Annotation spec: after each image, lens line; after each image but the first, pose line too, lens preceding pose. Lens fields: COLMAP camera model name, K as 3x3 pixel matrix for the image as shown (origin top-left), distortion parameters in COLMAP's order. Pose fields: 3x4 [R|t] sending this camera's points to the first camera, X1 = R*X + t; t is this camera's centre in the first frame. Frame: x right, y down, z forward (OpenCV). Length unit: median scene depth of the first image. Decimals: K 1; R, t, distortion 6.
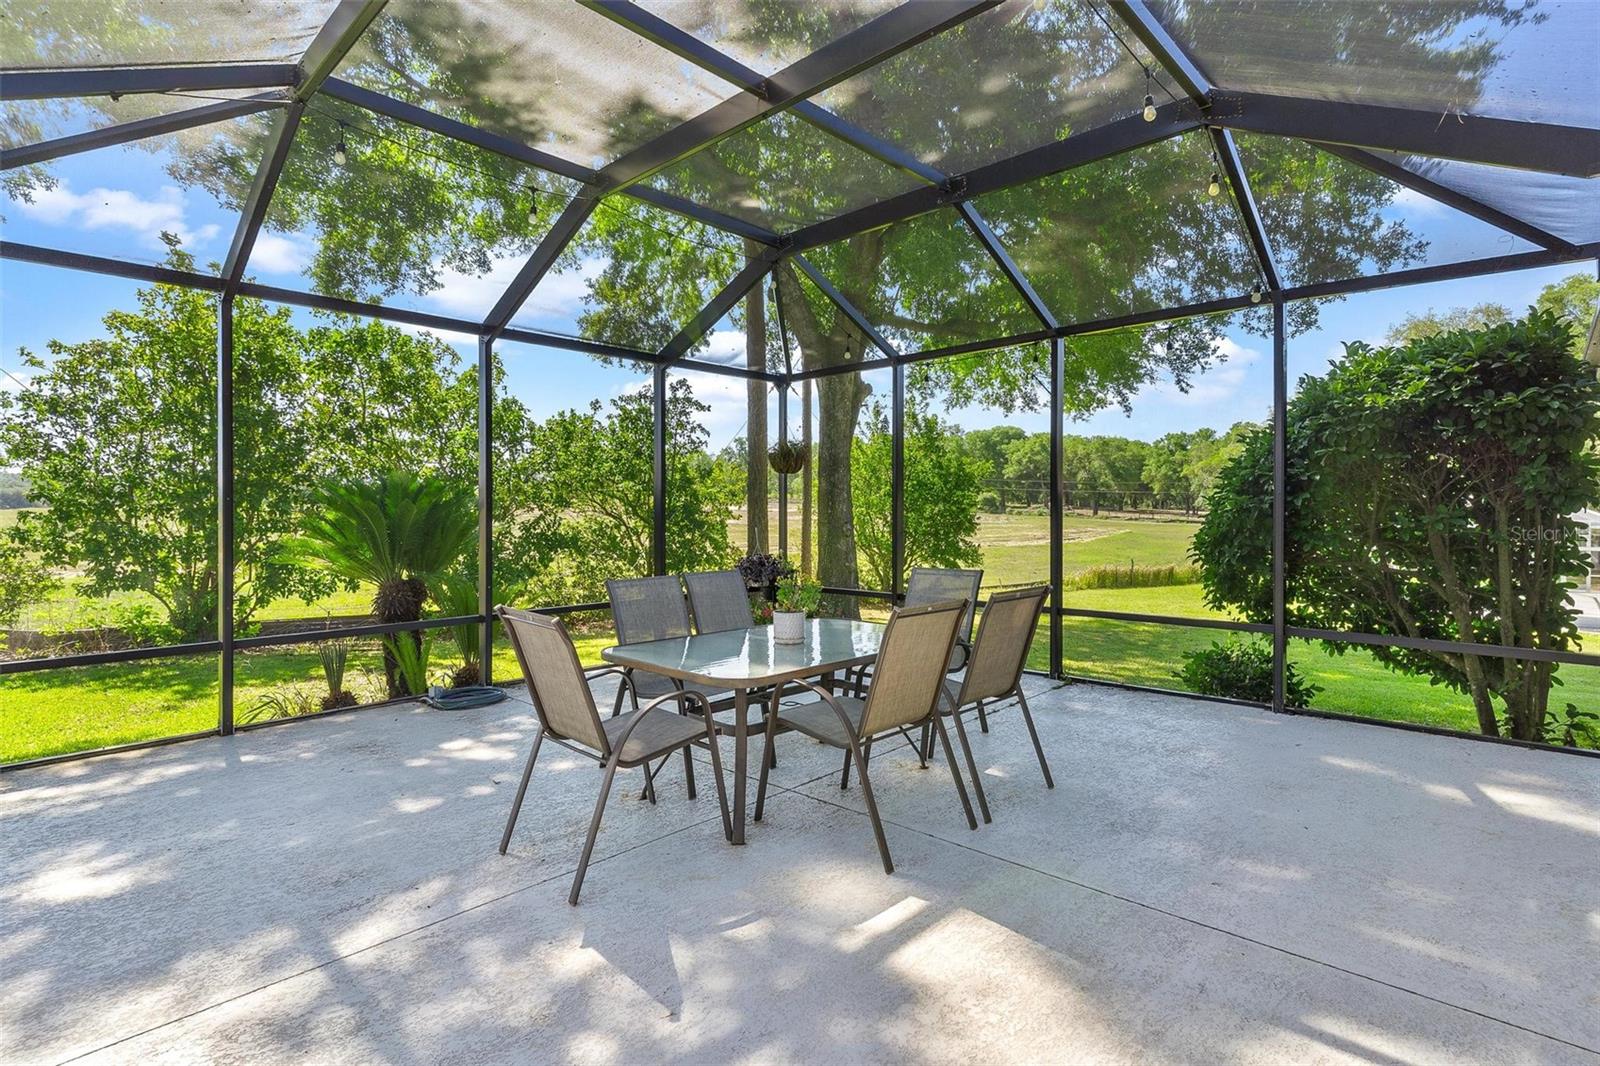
lens RADIAL K [[789.1, 0, 793.2], [0, 789.1, 514.4], [0, 0, 1]] dist [0.002188, 0.000802]
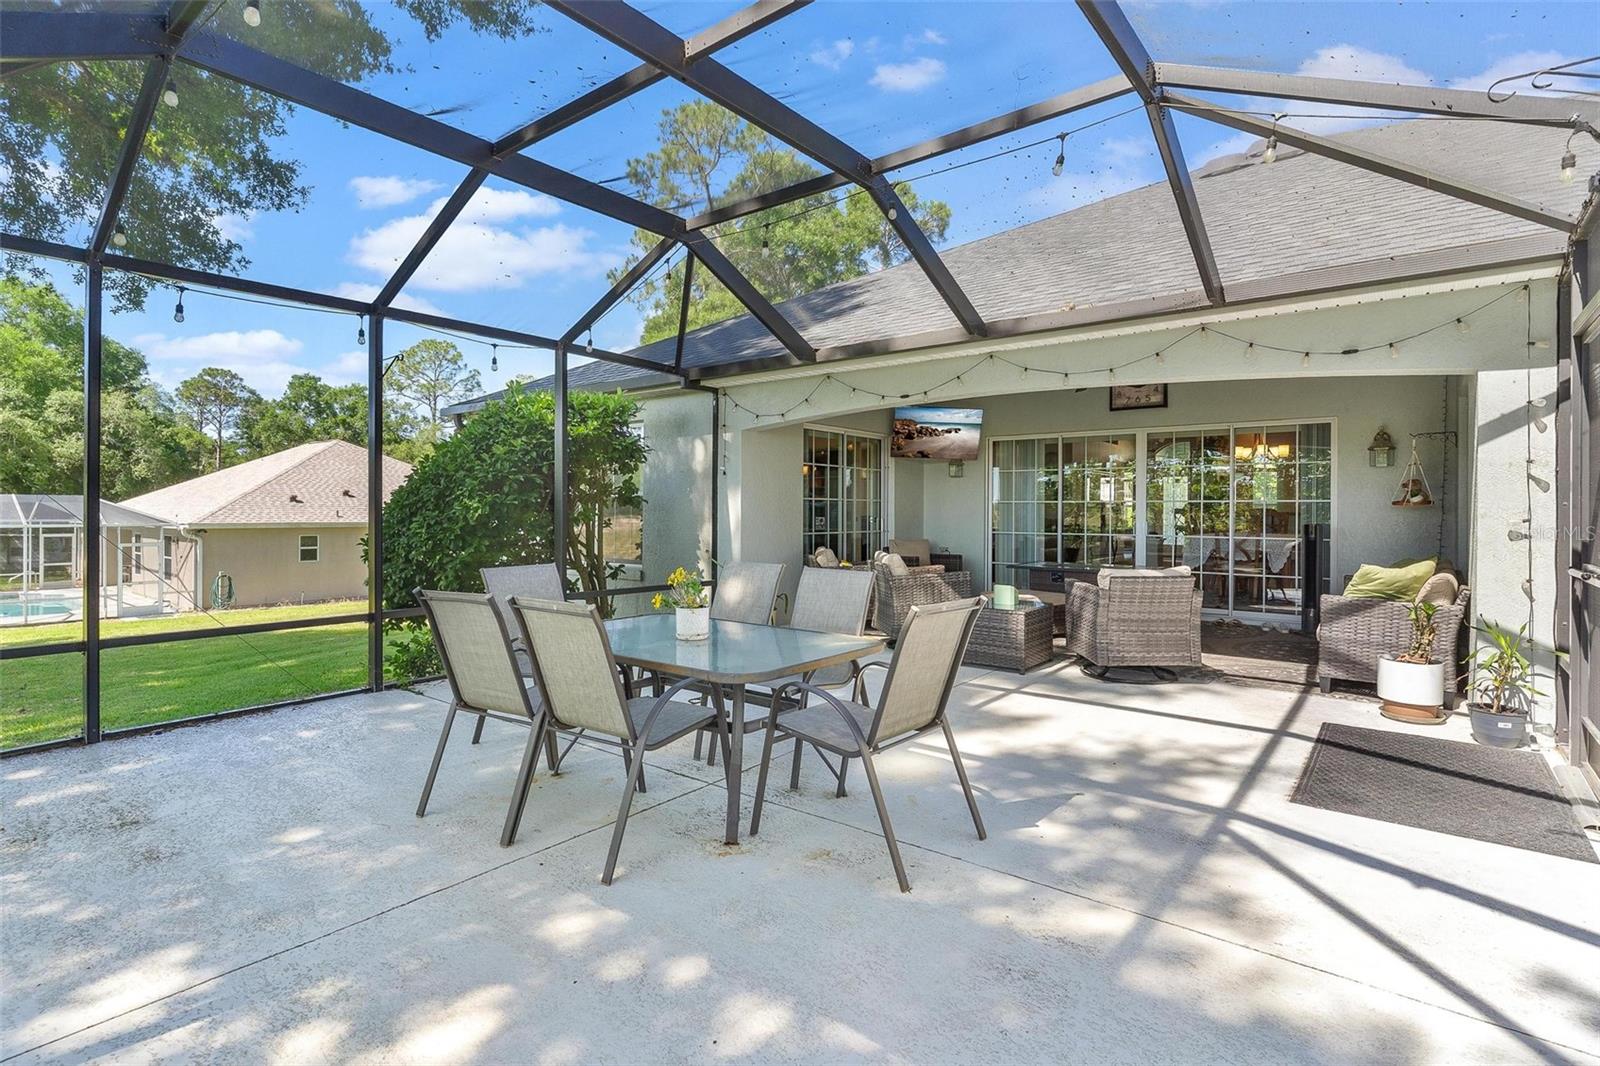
lens RADIAL K [[789.1, 0, 793.2], [0, 789.1, 514.4], [0, 0, 1]] dist [0.002188, 0.000802]
pose [[-0.095169, -0.003459, 0.995455, -1.509742], [-0.000334, 0.999994, 0.003443, 0.006898], [-0.995461, -0.000005, -0.095170, 1.485134]]
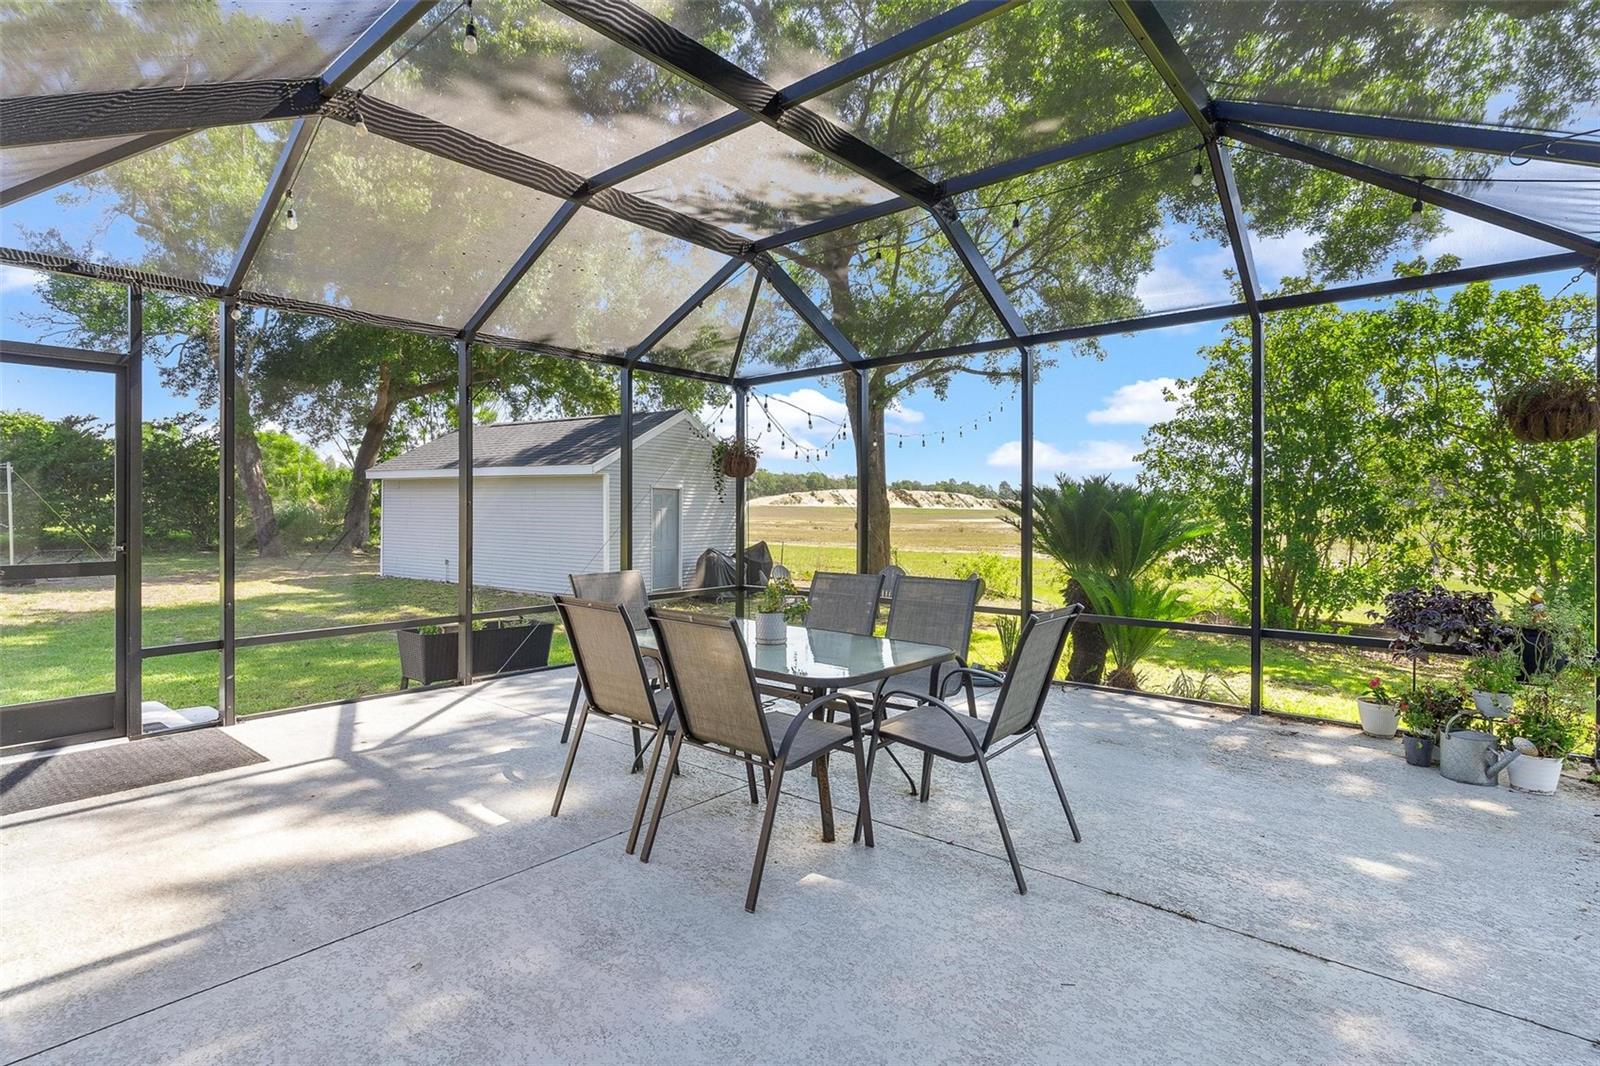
lens RADIAL K [[789.1, 0, 793.2], [0, 789.1, 514.4], [0, 0, 1]] dist [0.002188, 0.000802]
pose [[0.042287, 0.006368, -0.999085, 1.531439], [-0.004738, 0.999970, 0.006173, -0.012188], [0.999094, 0.004473, 0.042316, 1.508491]]
